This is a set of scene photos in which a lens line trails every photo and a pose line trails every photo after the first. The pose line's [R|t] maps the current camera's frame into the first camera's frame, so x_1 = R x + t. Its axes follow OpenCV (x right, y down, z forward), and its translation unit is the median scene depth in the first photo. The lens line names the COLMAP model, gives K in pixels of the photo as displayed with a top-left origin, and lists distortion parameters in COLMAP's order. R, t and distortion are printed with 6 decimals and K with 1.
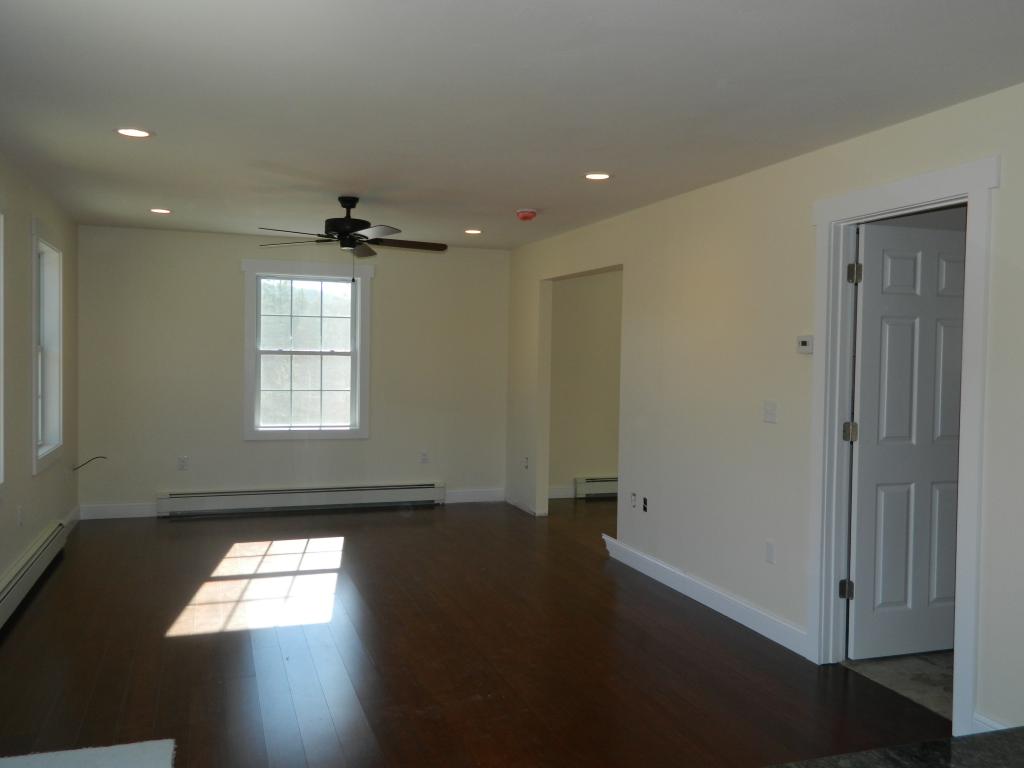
lens RADIAL K [[873.2, 0, 507.4], [0, 873.2, 381.0], [0, 0, 1]] dist [0.032584, -0.012697]
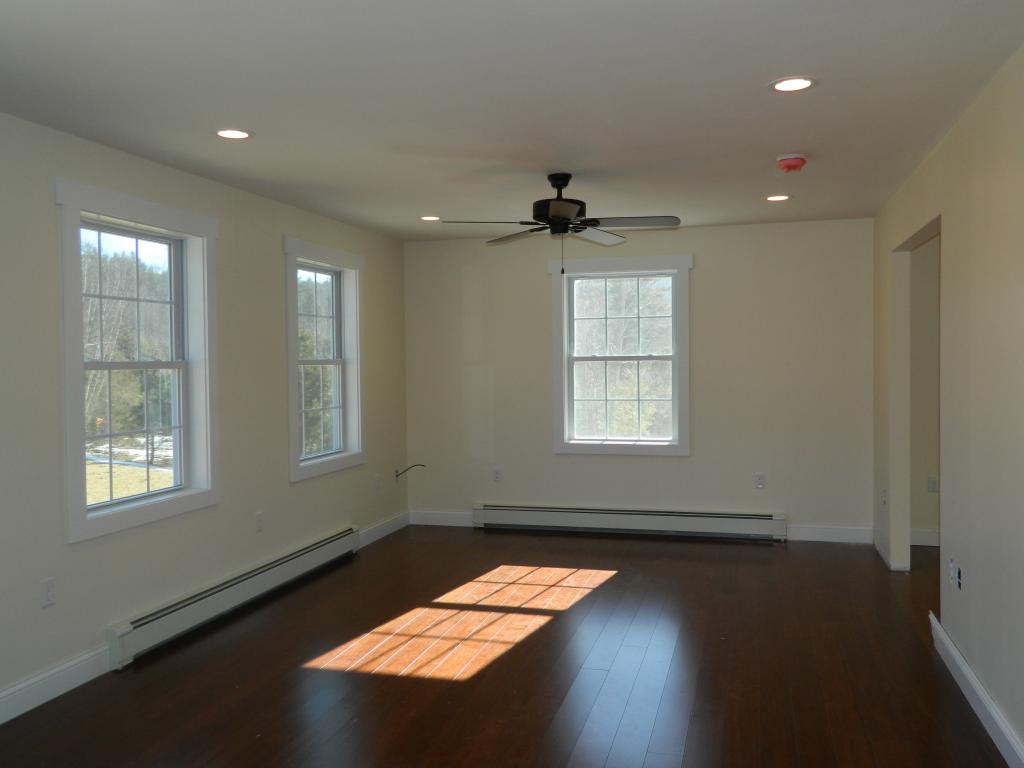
lens RADIAL K [[873.2, 0, 518.5], [0, 873.2, 387.7], [0, 0, 1]] dist [0.032584, -0.012697]
pose [[0.826020, -0.006272, -0.563606, 0.205980], [0.007884, 0.999969, 0.000428, -0.003365], [0.563585, -0.004797, 0.826044, 0.218723]]
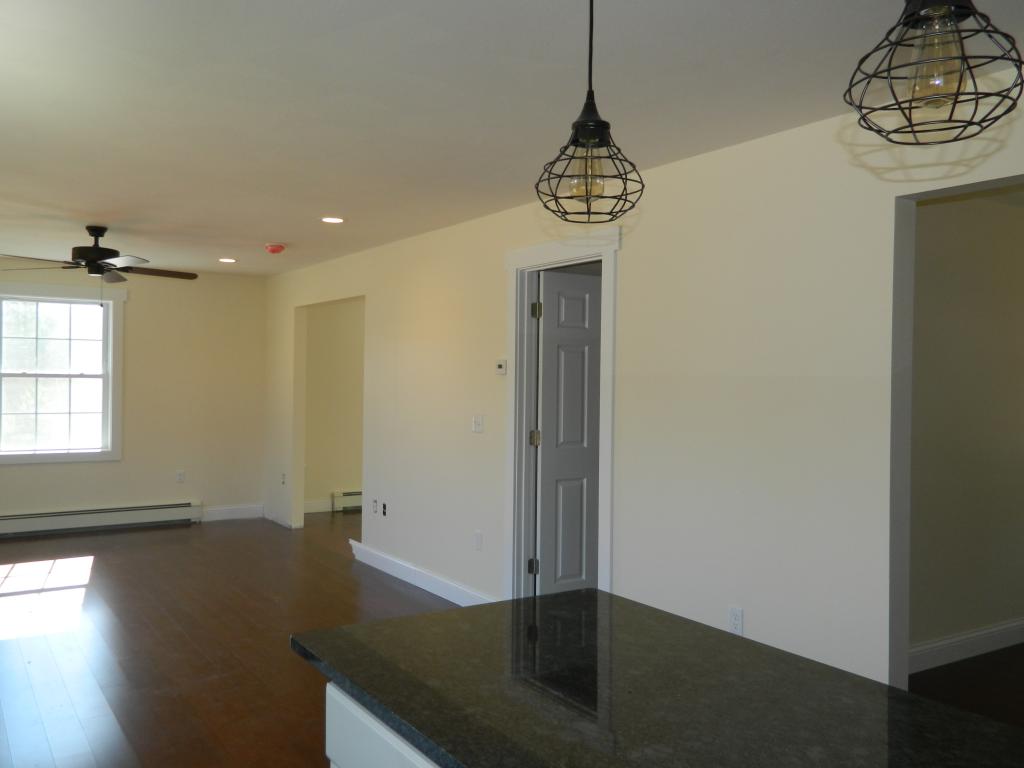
lens RADIAL K [[873.2, 0, 501.6], [0, 873.2, 383.5], [0, 0, 1]] dist [0.032584, -0.012697]
pose [[0.970971, -0.004942, 0.239145, 0.028503], [0.010239, 0.999729, -0.020916, 0.003568], [-0.238977, 0.022757, 0.970758, -0.102945]]
